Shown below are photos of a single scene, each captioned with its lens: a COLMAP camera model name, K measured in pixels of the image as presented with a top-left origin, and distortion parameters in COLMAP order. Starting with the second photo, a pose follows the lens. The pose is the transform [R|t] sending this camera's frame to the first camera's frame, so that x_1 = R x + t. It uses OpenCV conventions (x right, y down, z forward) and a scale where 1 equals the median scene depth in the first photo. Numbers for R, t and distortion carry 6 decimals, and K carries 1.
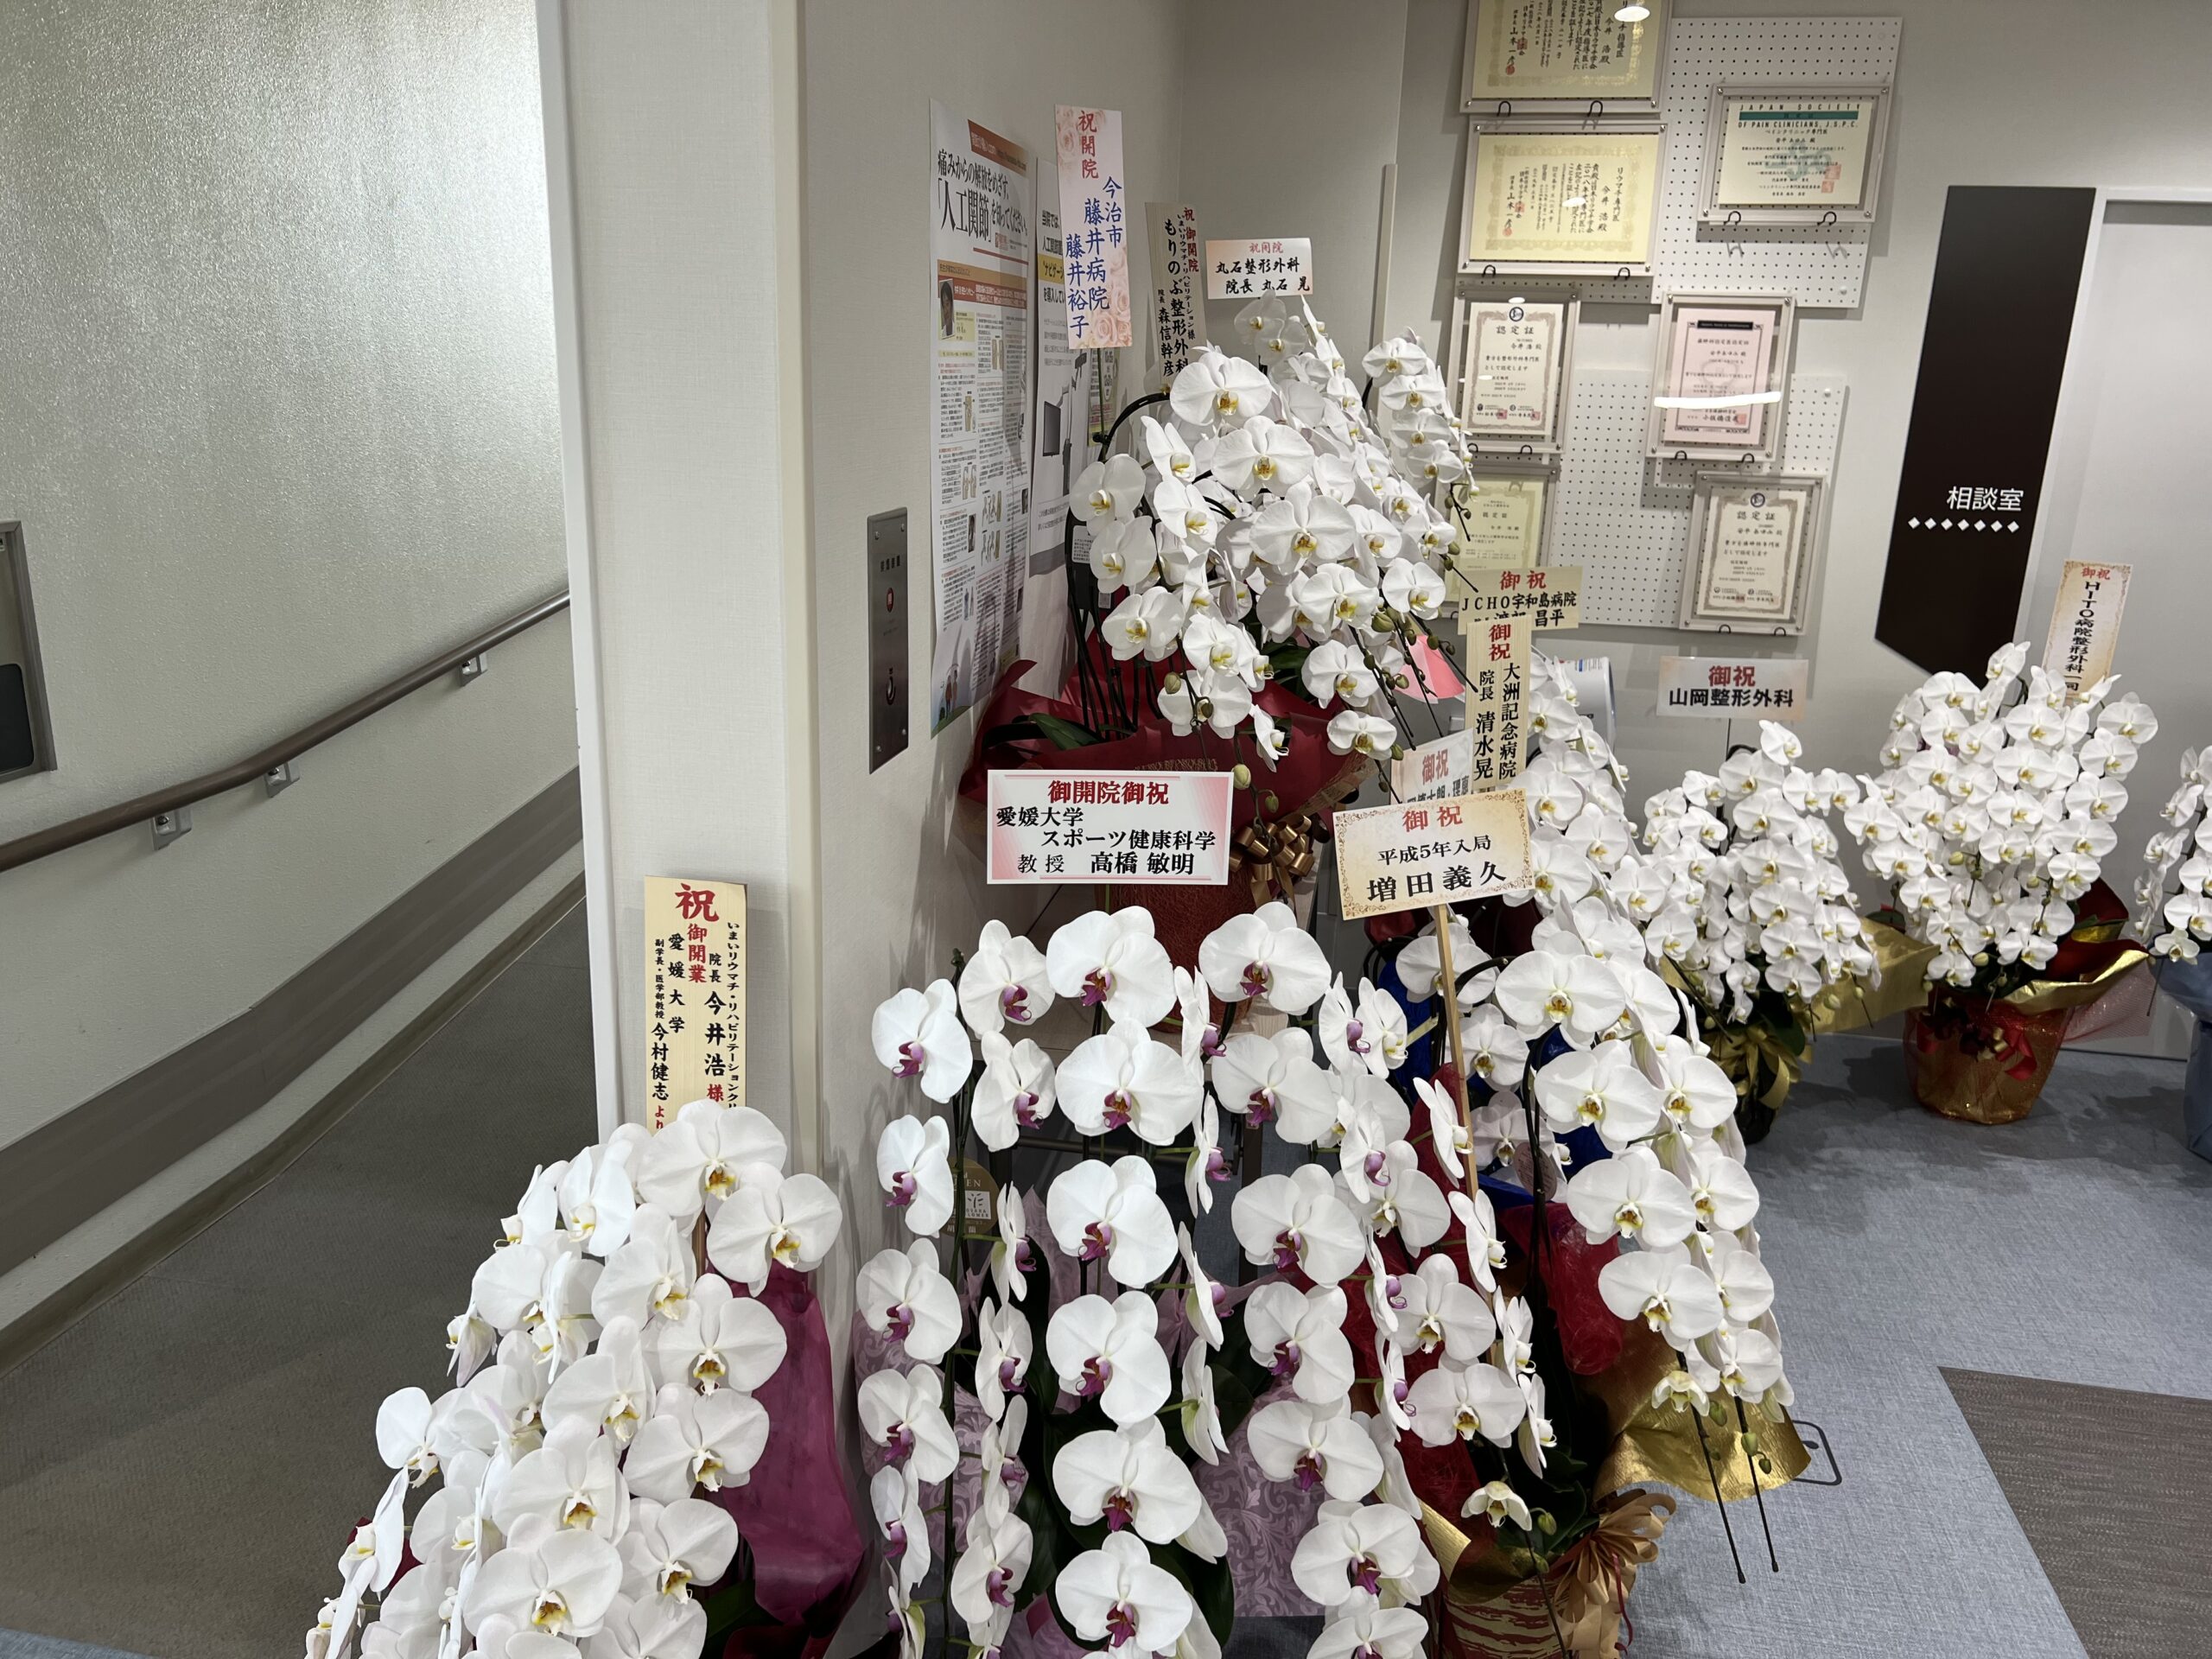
lens RADIAL K [[1642.5, 0, 1106.0], [0, 1642.5, 829.5], [0, 0, 1]] dist [0.033563, -0.031834]
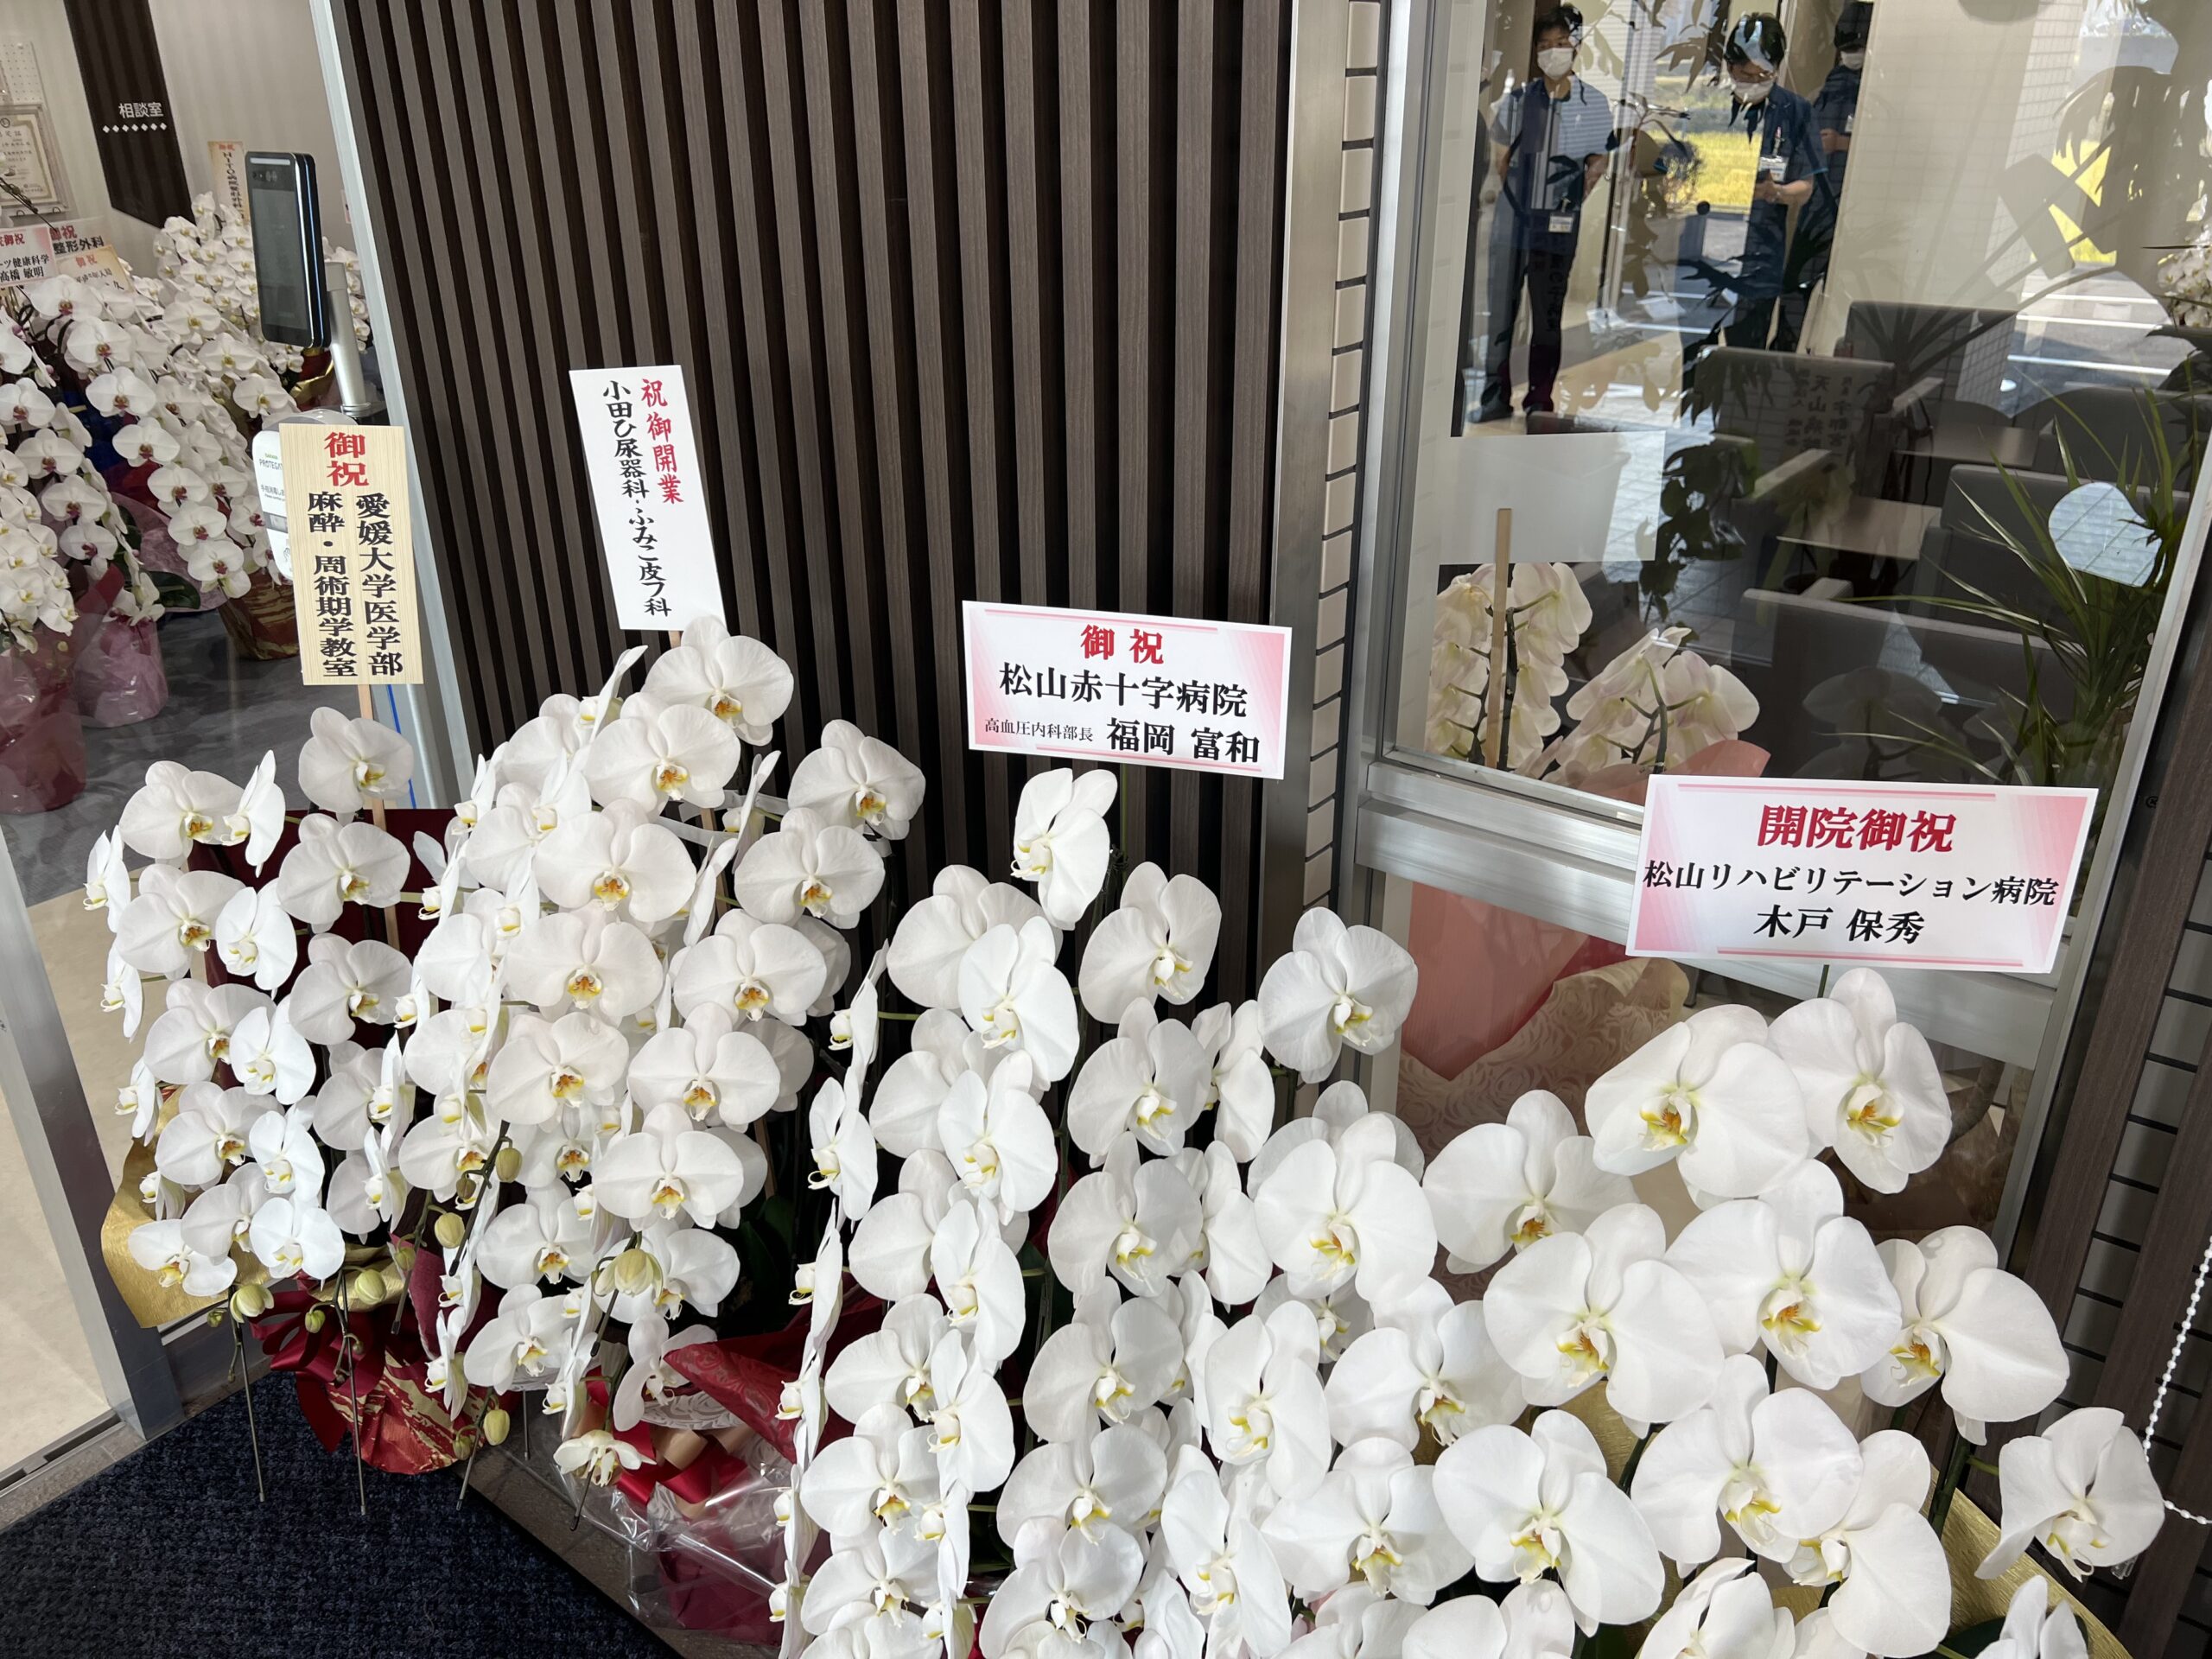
lens RADIAL K [[1678.1, 0, 1106.0], [0, 1678.1, 829.5], [0, 0, 1]] dist [-0.010845, -0.001105]
pose [[0.453939, -0.415658, 0.788142, -0.649007], [0.262600, 0.907649, 0.327437, 0.161243], [-0.851458, 0.058329, 0.521169, -0.650800]]
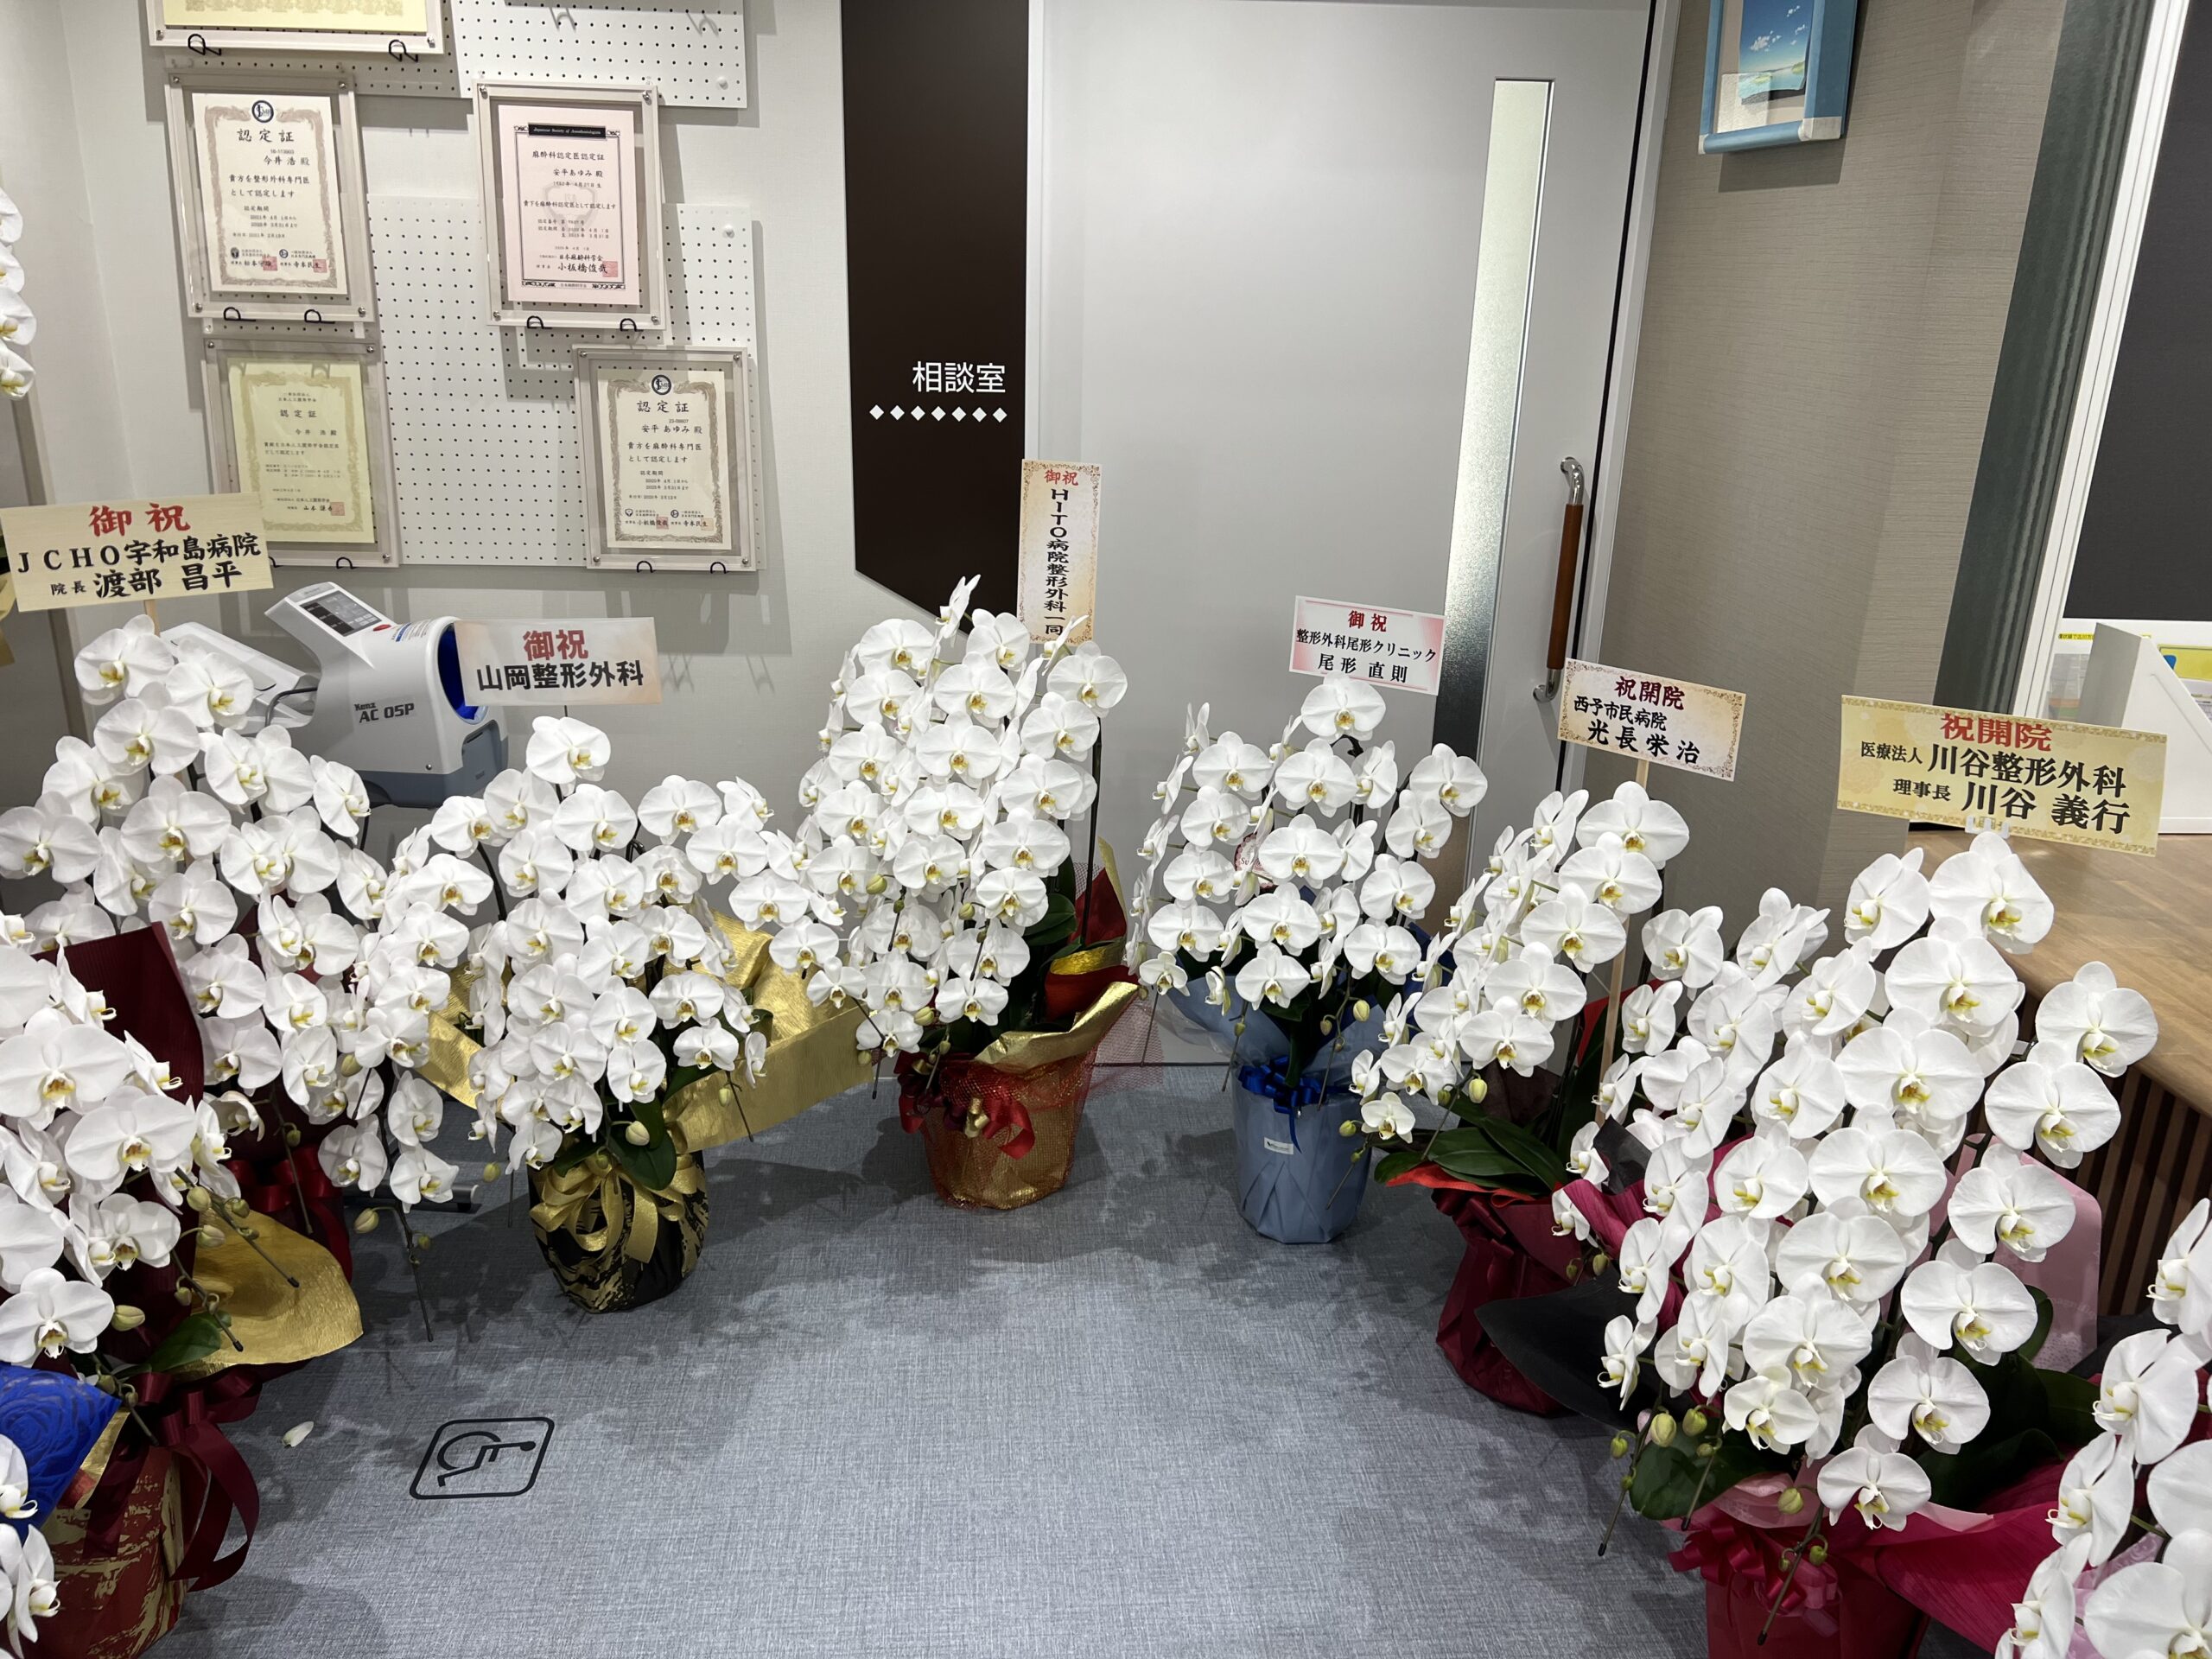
lens RADIAL K [[1646.5, 0, 1083.0], [0, 1646.5, 815.0], [0, 0, 1]] dist [0.065889, -0.095137]
pose [[0.968522, -0.085878, 0.233647, 0.401511], [0.073580, 0.995430, 0.060869, -0.045512], [-0.237806, -0.041761, 0.970414, 0.259028]]
